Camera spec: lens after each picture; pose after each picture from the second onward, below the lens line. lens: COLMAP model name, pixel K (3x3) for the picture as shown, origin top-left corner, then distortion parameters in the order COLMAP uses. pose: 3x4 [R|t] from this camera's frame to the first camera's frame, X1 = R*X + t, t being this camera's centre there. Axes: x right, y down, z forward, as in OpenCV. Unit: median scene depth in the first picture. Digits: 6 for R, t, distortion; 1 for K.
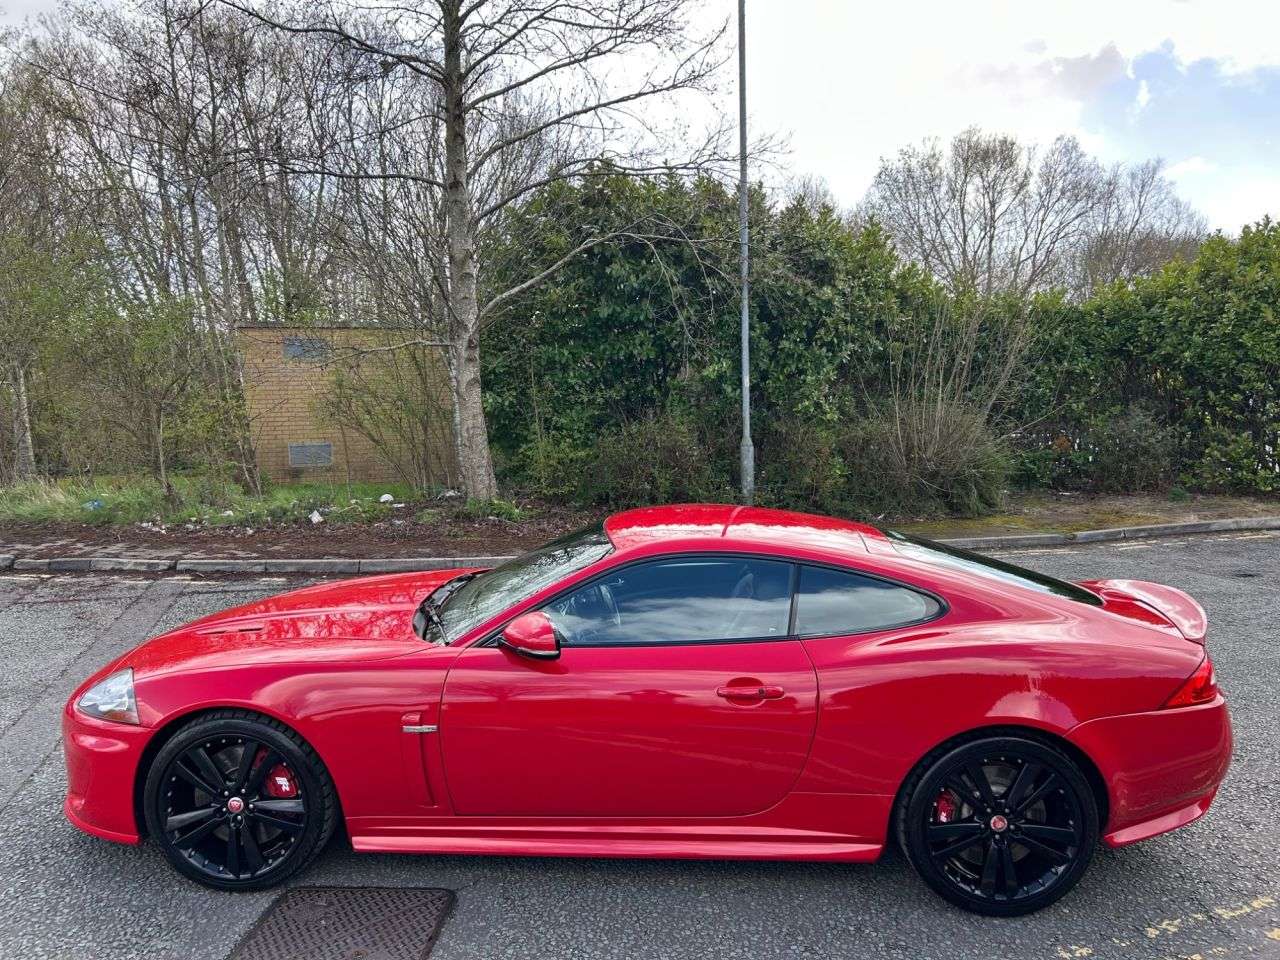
lens RADIAL K [[954.2, 0, 633.5], [0, 954.2, 500.3], [0, 0, 1]] dist [0.066684, -0.075802]
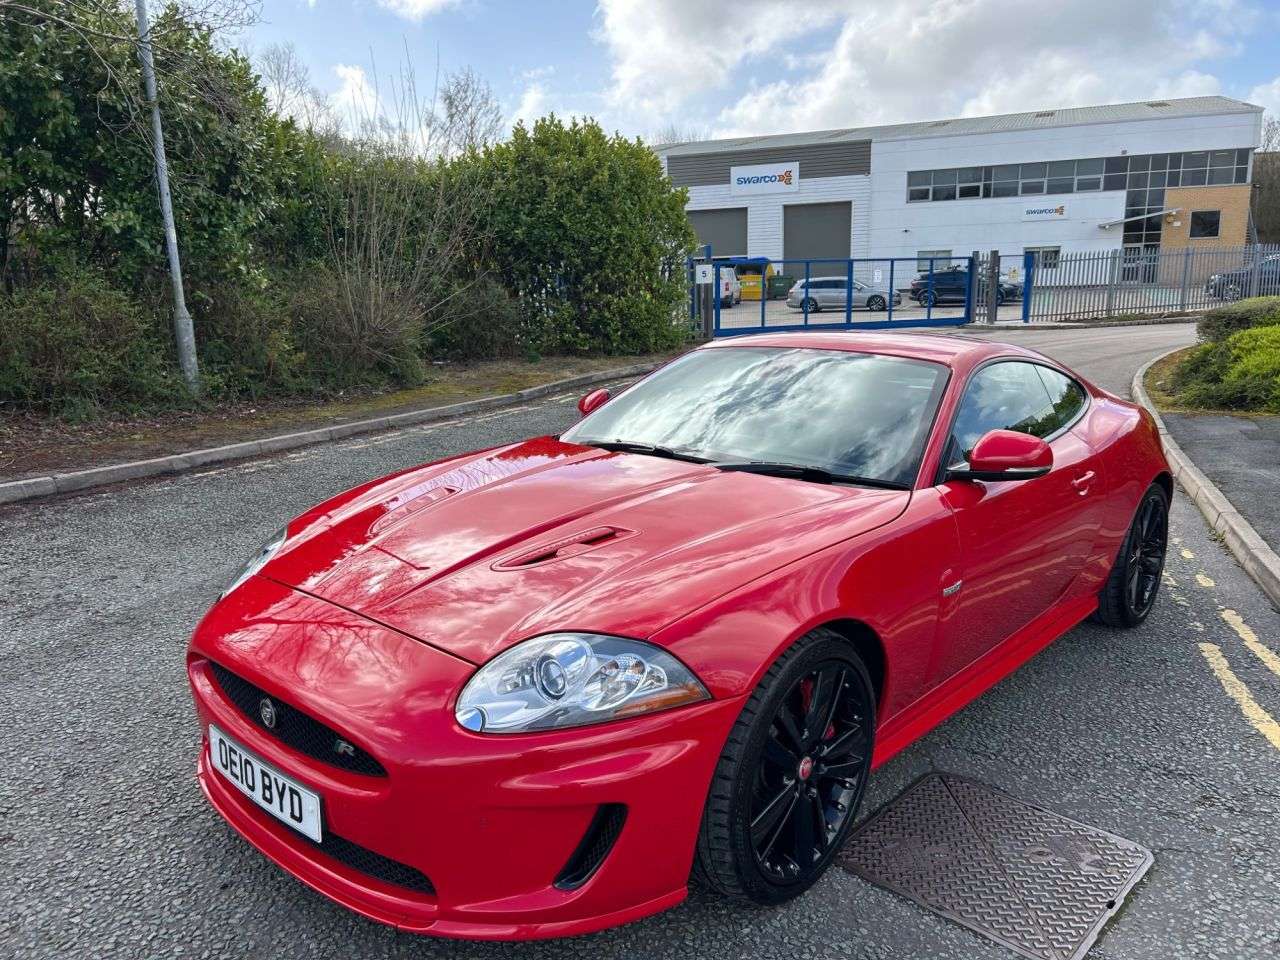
lens RADIAL K [[956.8, 0, 632.7], [0, 956.8, 492.8], [0, 0, 1]] dist [0.057685, -0.064694]
pose [[0.658467, -0.158365, 0.735760, -0.260415], [0.080984, 0.986844, 0.139931, 0.005205], [-0.748240, -0.032555, 0.662629, 0.170436]]
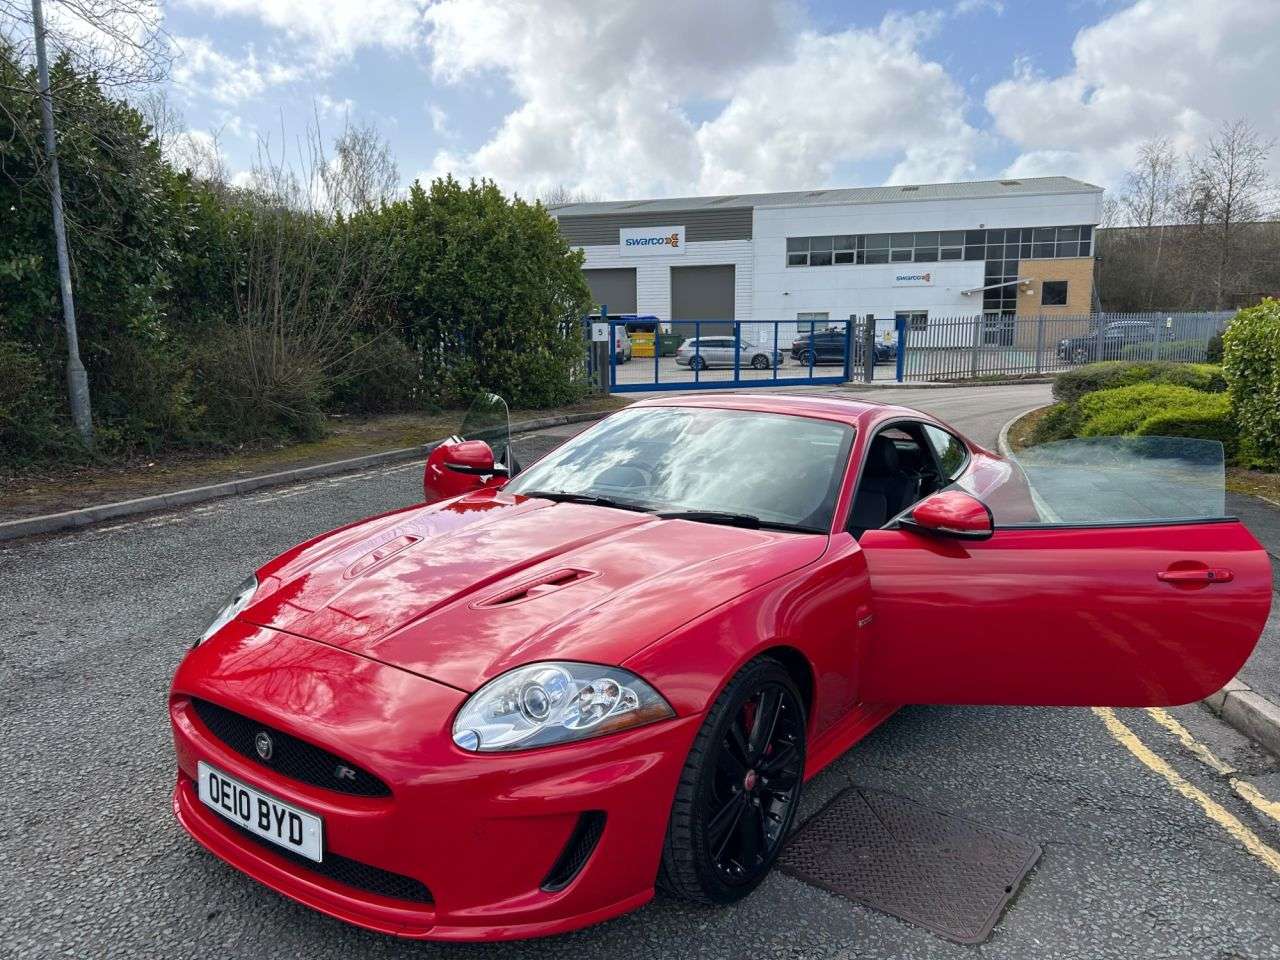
lens RADIAL K [[954.2, 0, 633.5], [0, 954.2, 500.3], [0, 0, 1]] dist [0.066684, -0.075802]
pose [[0.567108, -0.125939, 0.813958, -0.289724], [0.073901, 0.992035, 0.102004, 0.002177], [-0.820321, 0.002305, 0.571899, 0.167377]]
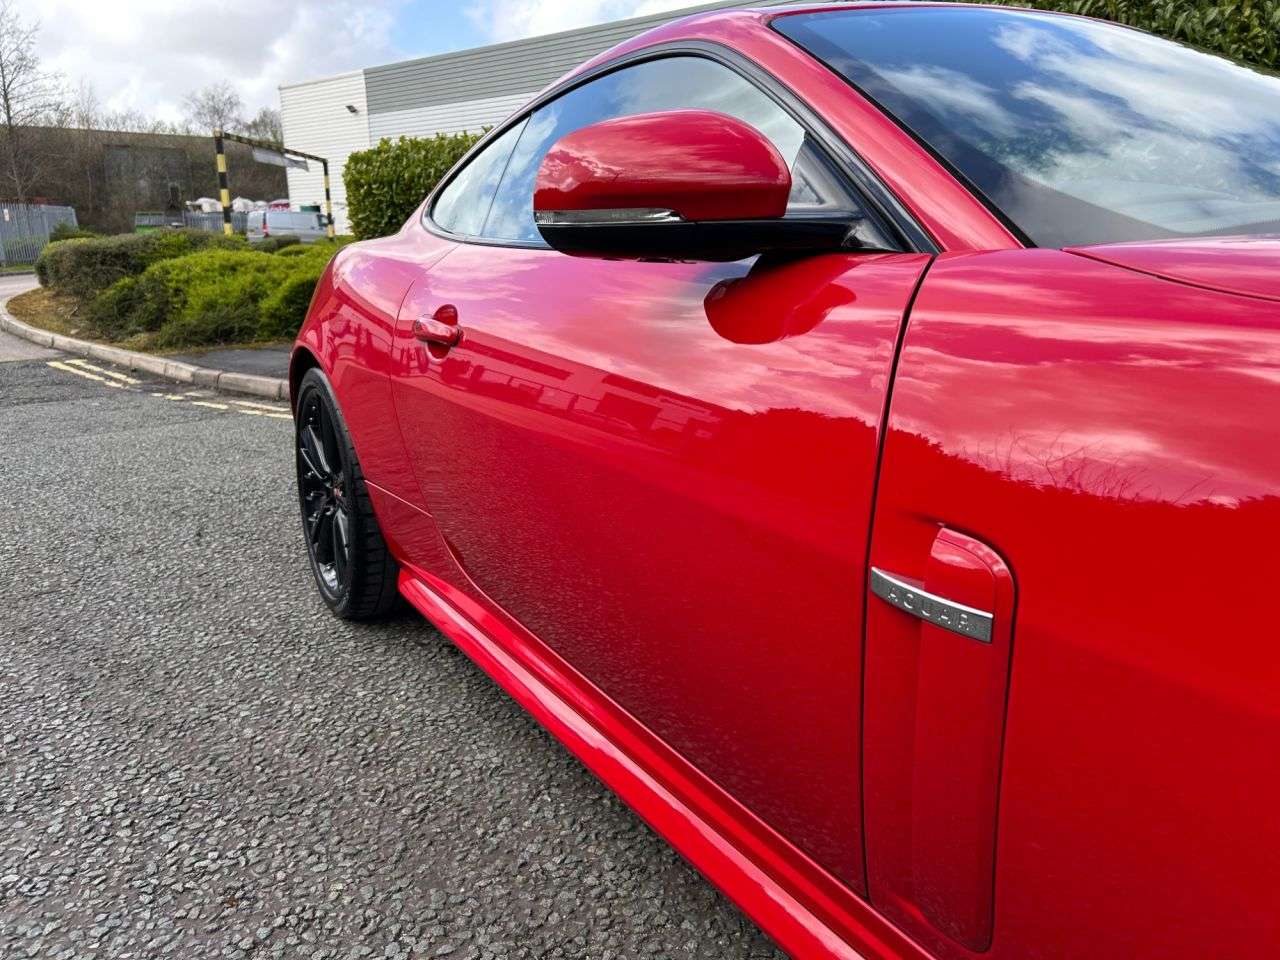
lens RADIAL K [[956.8, 0, 632.7], [0, 956.8, 492.8], [0, 0, 1]] dist [0.057685, -0.064694]
pose [[-0.516886, -0.193948, 0.833794, -0.078910], [0.107108, 0.951691, 0.287770, 0.023403], [-0.849327, 0.238051, -0.471142, 0.458066]]
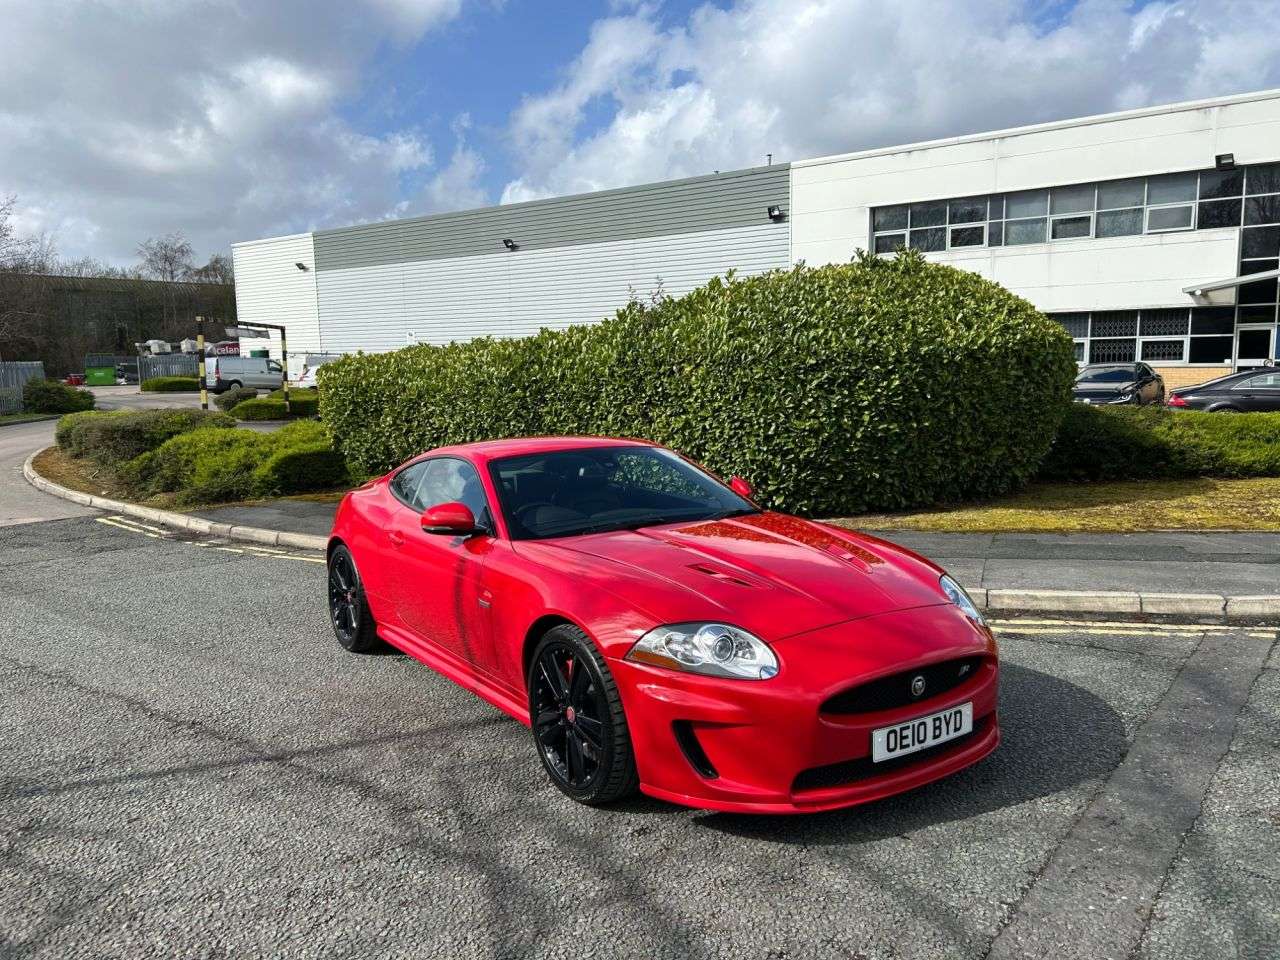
lens RADIAL K [[950.5, 0, 640.0], [0, 950.5, 480.0], [0, 0, 1]] dist [0.061366, -0.106669]
pose [[-0.577885, -0.069606, 0.813145, -0.352253], [0.110338, 0.980545, 0.162350, -0.045467], [-0.808625, 0.183540, -0.558962, 0.556707]]
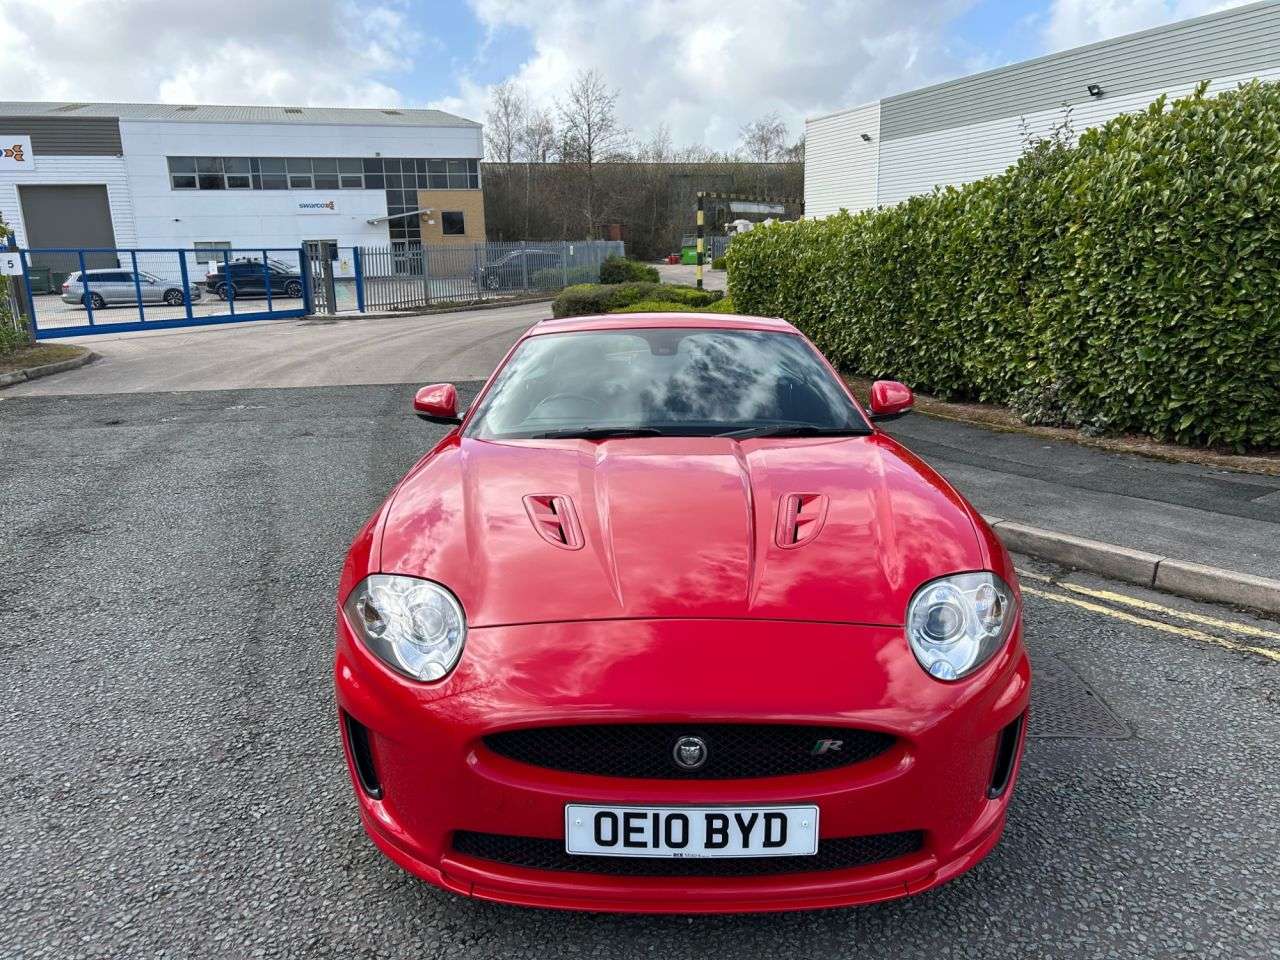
lens RADIAL K [[956.8, 0, 632.7], [0, 956.8, 492.8], [0, 0, 1]] dist [0.057685, -0.064694]
pose [[-0.015530, -0.221828, 0.974962, -0.325683], [0.120584, 0.967547, 0.222062, -0.012535], [-0.992582, 0.121014, 0.011723, 0.348264]]
